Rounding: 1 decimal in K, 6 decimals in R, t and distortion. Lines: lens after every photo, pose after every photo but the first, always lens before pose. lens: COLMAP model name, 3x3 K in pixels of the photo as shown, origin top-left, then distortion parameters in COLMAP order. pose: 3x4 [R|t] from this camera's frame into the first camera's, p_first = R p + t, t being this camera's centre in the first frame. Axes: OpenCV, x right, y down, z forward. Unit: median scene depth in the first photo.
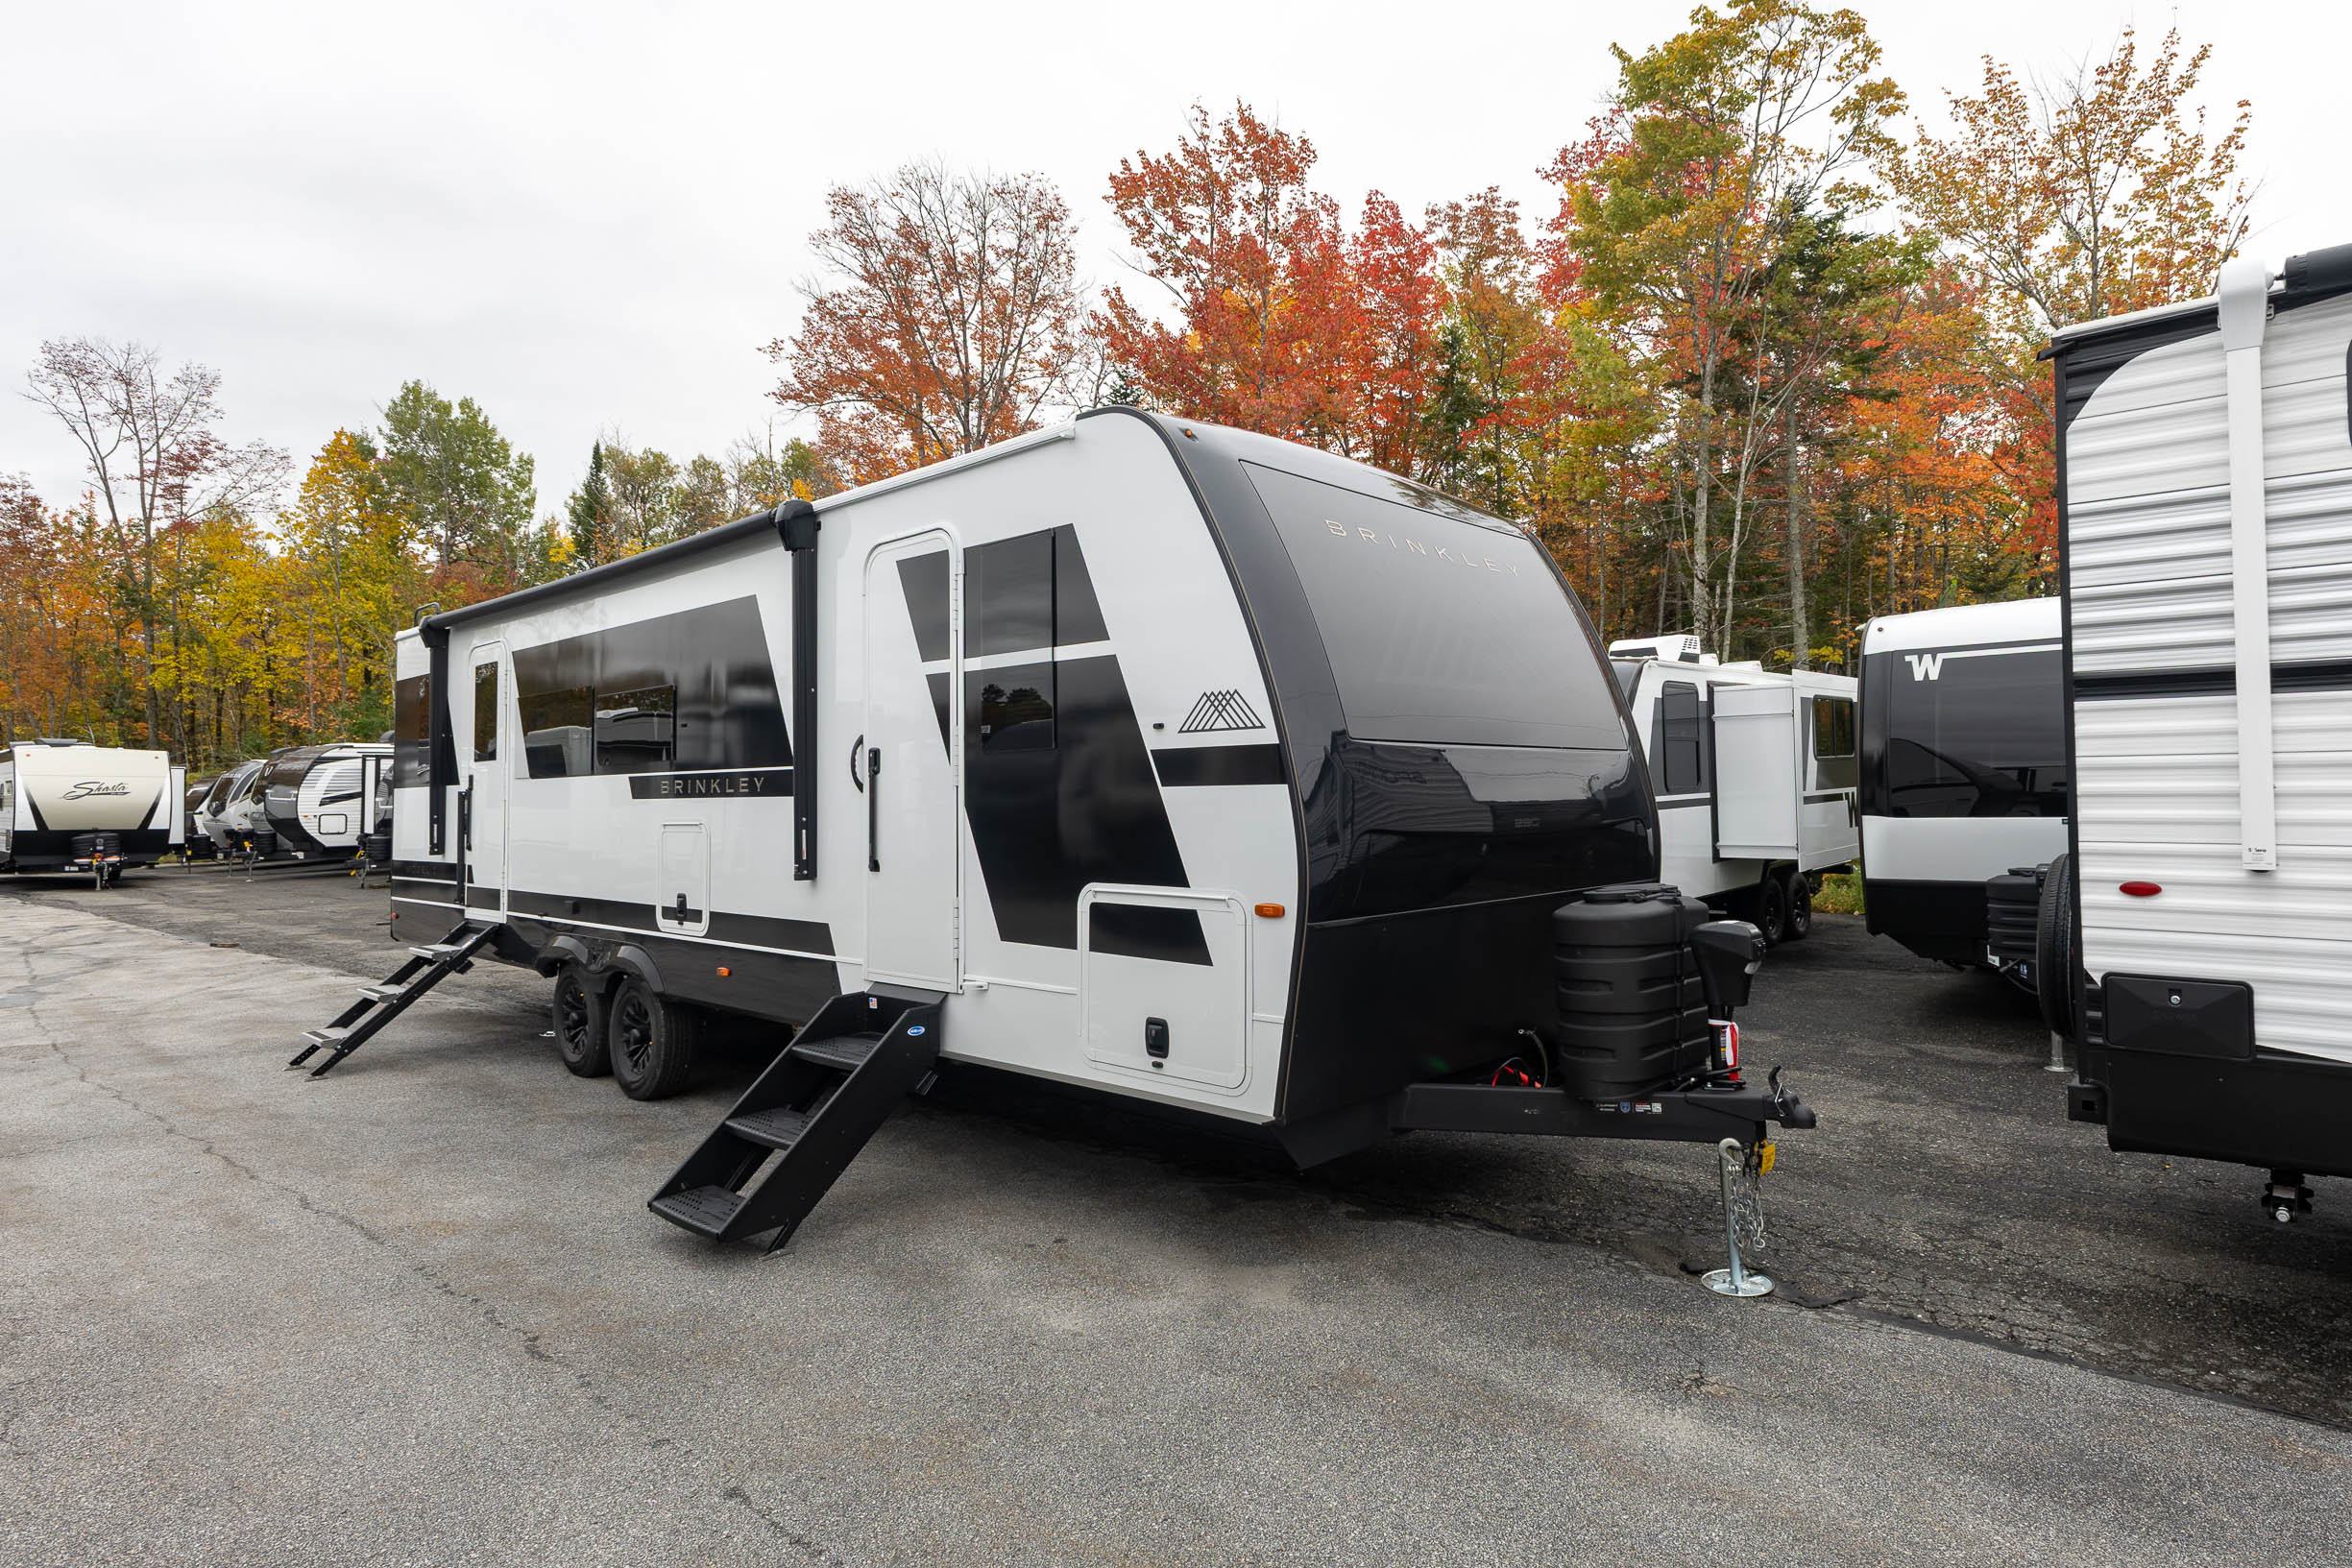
lens RADIAL K [[1236.1, 0, 1178.8], [0, 1236.1, 761.2], [0, 0, 1]] dist [0.020353, -0.013357]
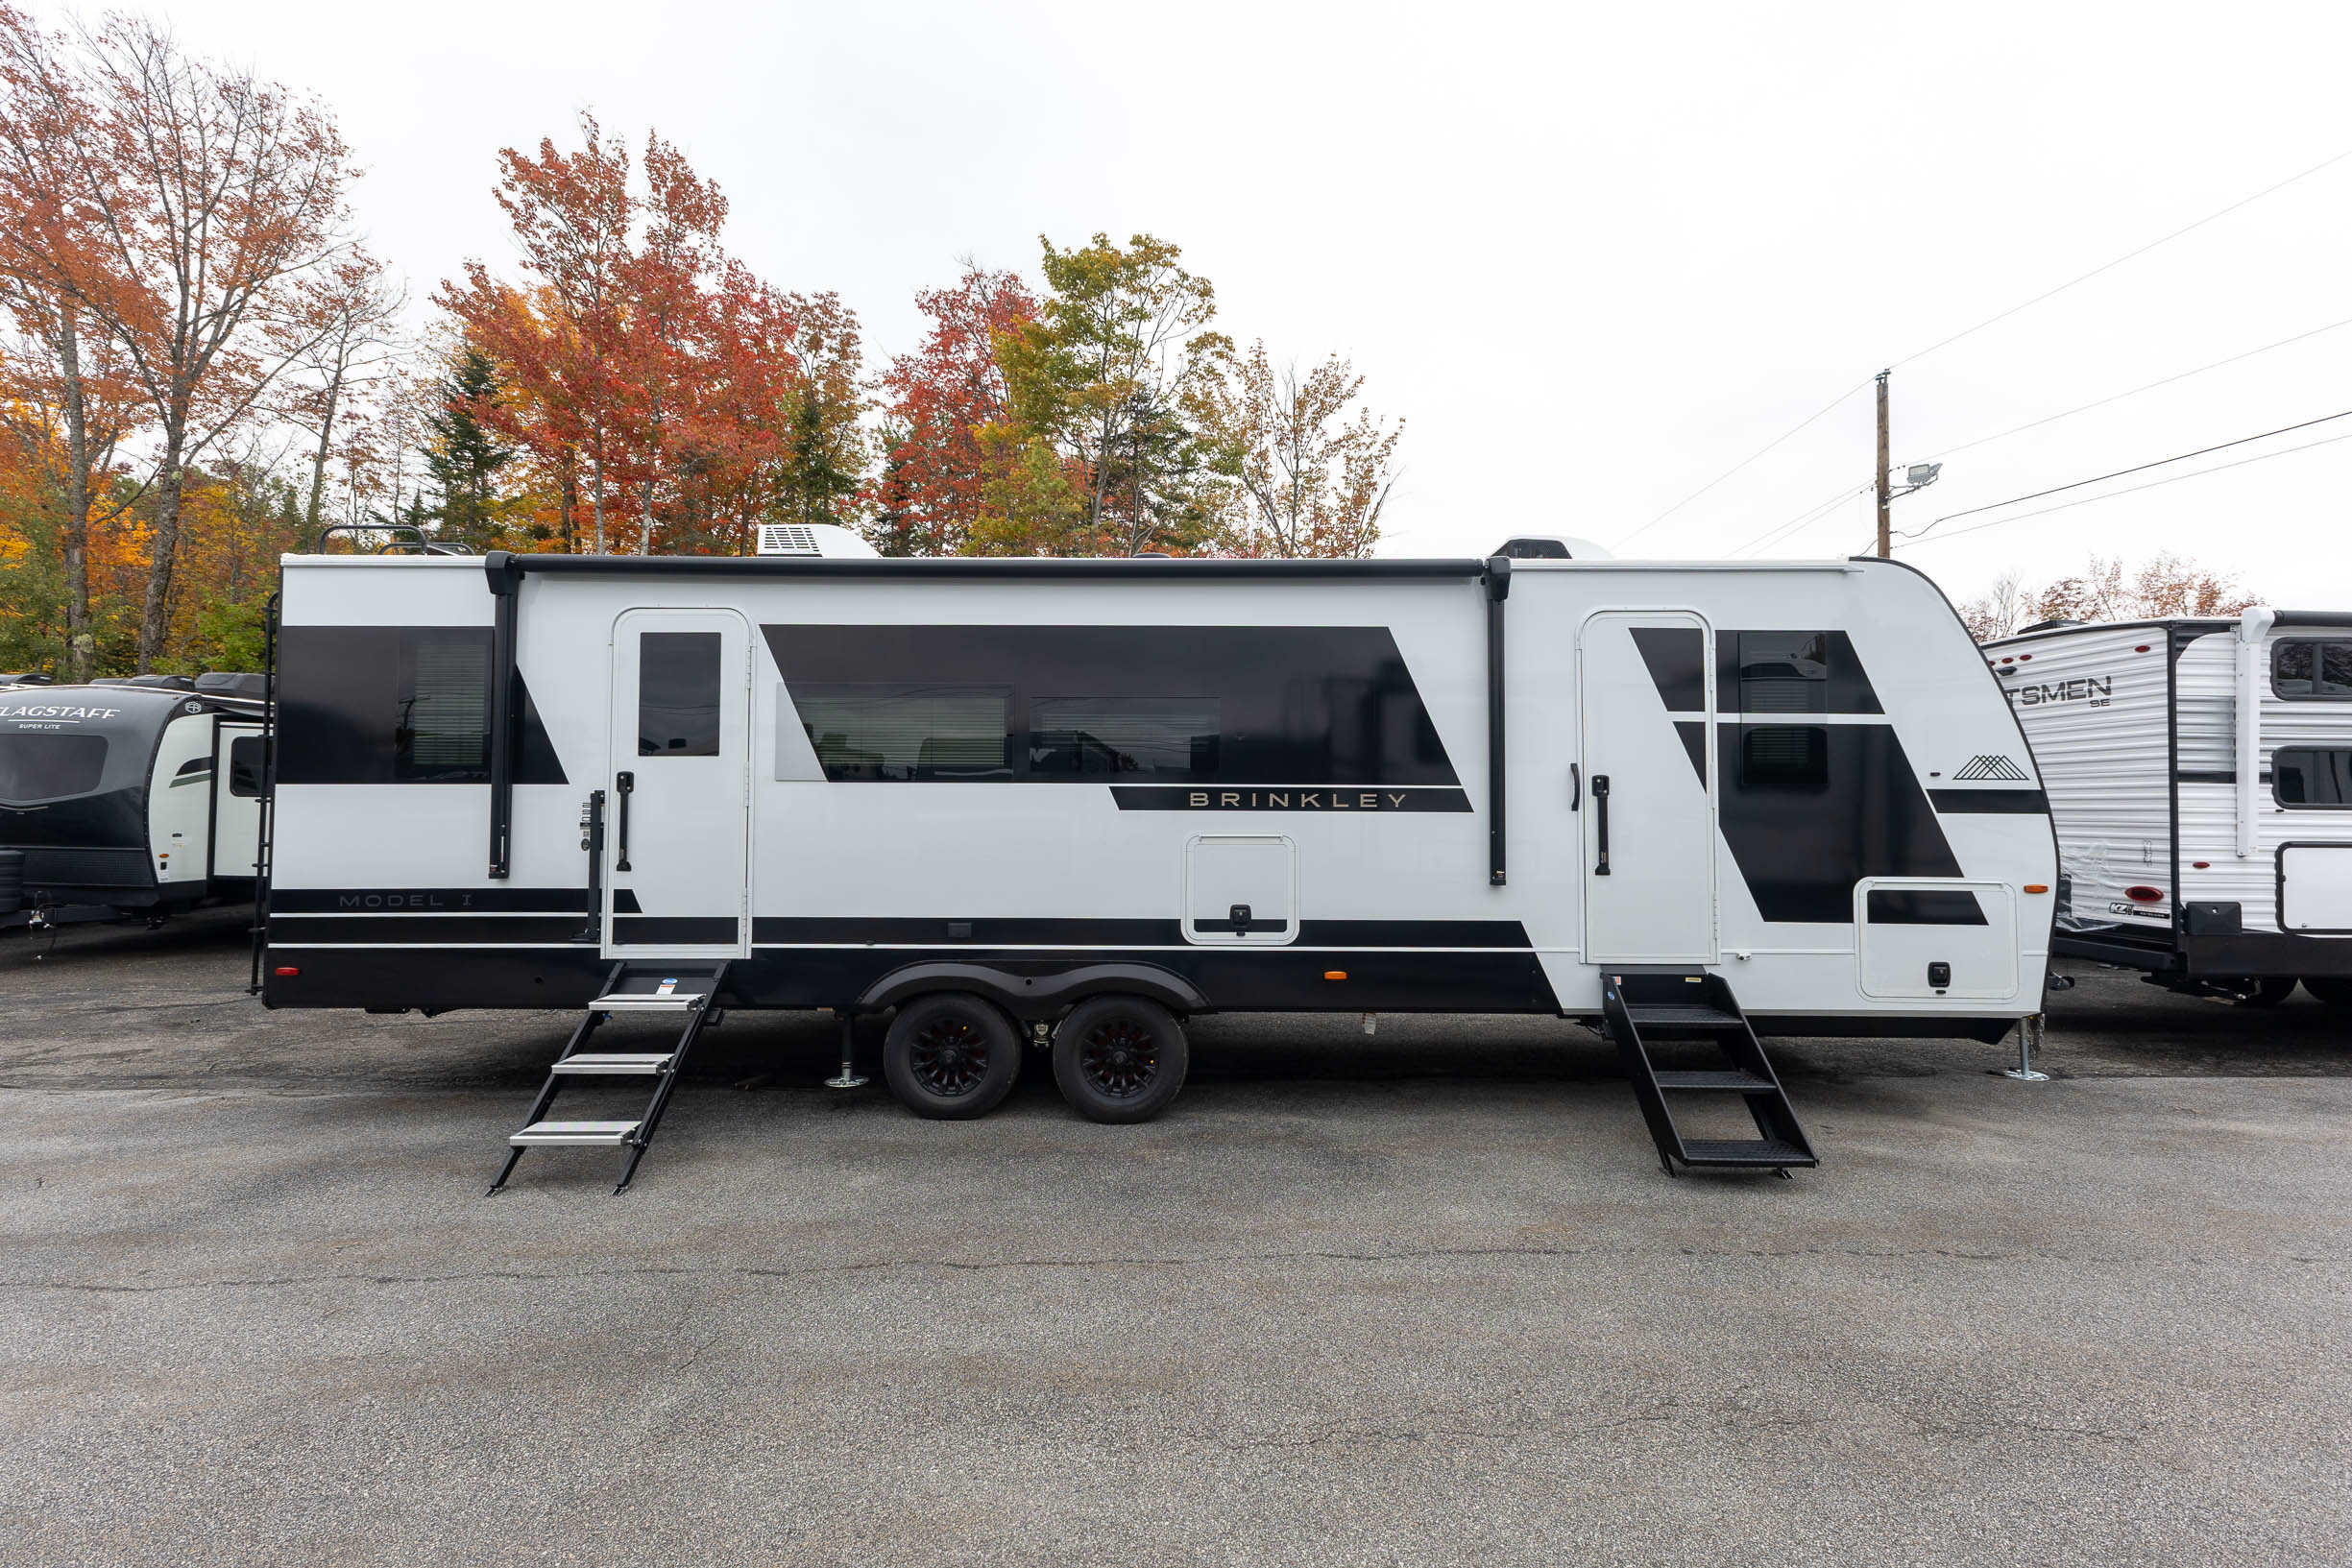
lens RADIAL K [[1020.8, 0, 1176.0], [0, 1020.8, 784.0], [0, 0, 1]] dist [0.020852, -0.007692]
pose [[0.757877, 0.033302, 0.651547, -1.338926], [-0.033064, 0.999374, -0.012620, 0.026917], [-0.651559, -0.011978, 0.758503, 0.541930]]
